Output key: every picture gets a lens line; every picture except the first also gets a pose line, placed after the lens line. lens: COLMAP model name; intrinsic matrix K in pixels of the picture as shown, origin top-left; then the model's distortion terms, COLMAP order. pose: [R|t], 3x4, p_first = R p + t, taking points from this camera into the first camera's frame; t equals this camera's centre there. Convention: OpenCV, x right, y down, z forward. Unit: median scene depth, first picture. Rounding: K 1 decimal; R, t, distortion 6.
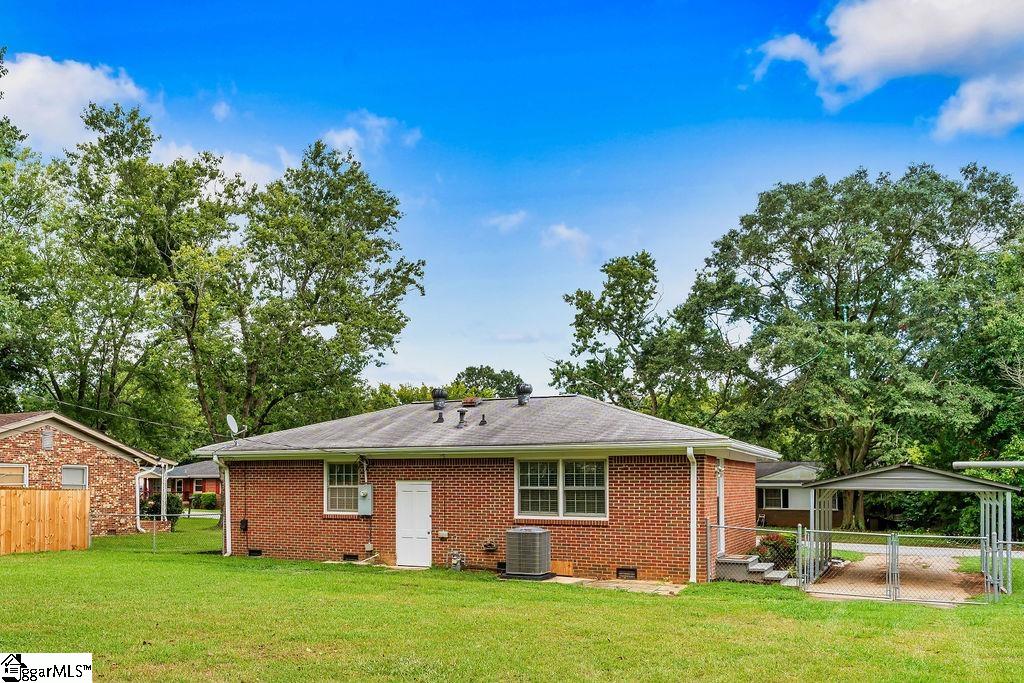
lens RADIAL K [[775.2, 0, 512.0], [0, 775.2, 341.5], [0, 0, 1]] dist [-0.004518, -0.004223]
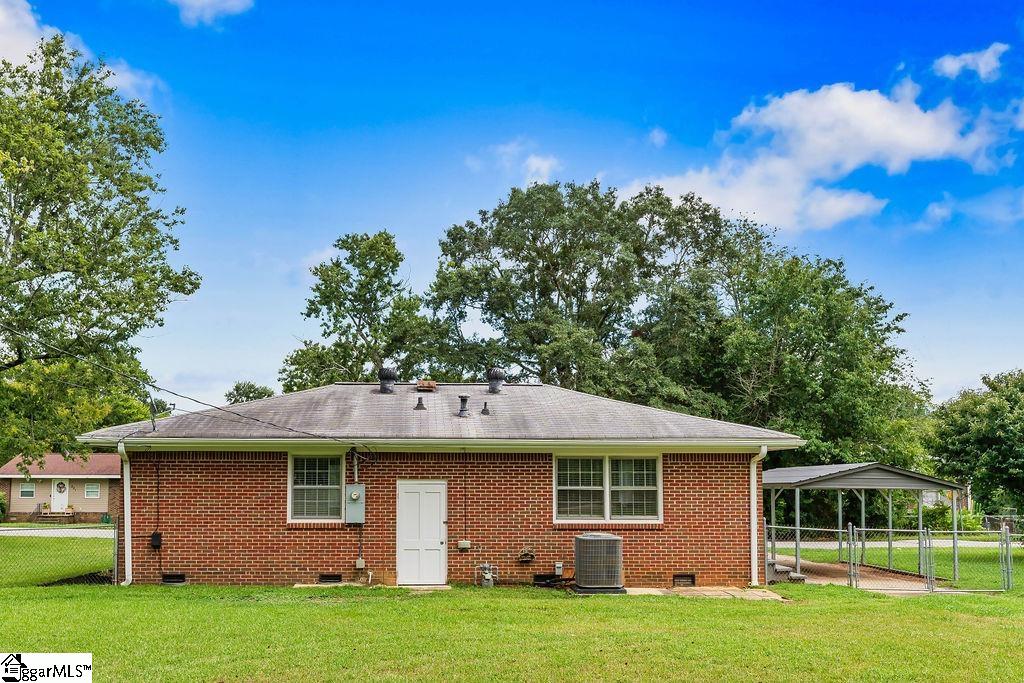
lens RADIAL K [[819.3, 0, 483.7], [0, 819.3, 311.9], [0, 0, 1]] dist [0.001854, -0.000211]
pose [[0.896527, 0.089327, 0.433890, -0.472350], [-0.080414, 0.996002, -0.038898, 0.031859], [-0.435630, -0.000018, 0.900126, 0.194770]]
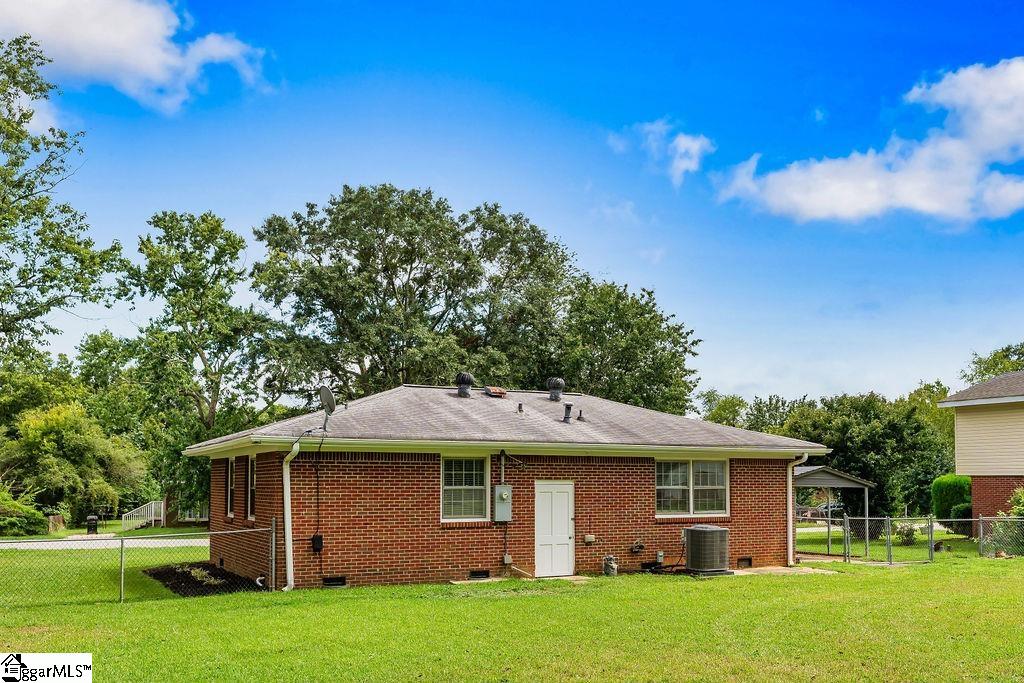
lens RADIAL K [[818.9, 0, 512.0], [0, 818.9, 341.5], [0, 0, 1]] dist [0.000685, -0.000079]
pose [[0.655430, 0.124871, 0.744861, -0.900797], [-0.135773, 0.989651, -0.046437, 0.073899], [-0.742951, -0.070696, 0.665602, 0.432240]]
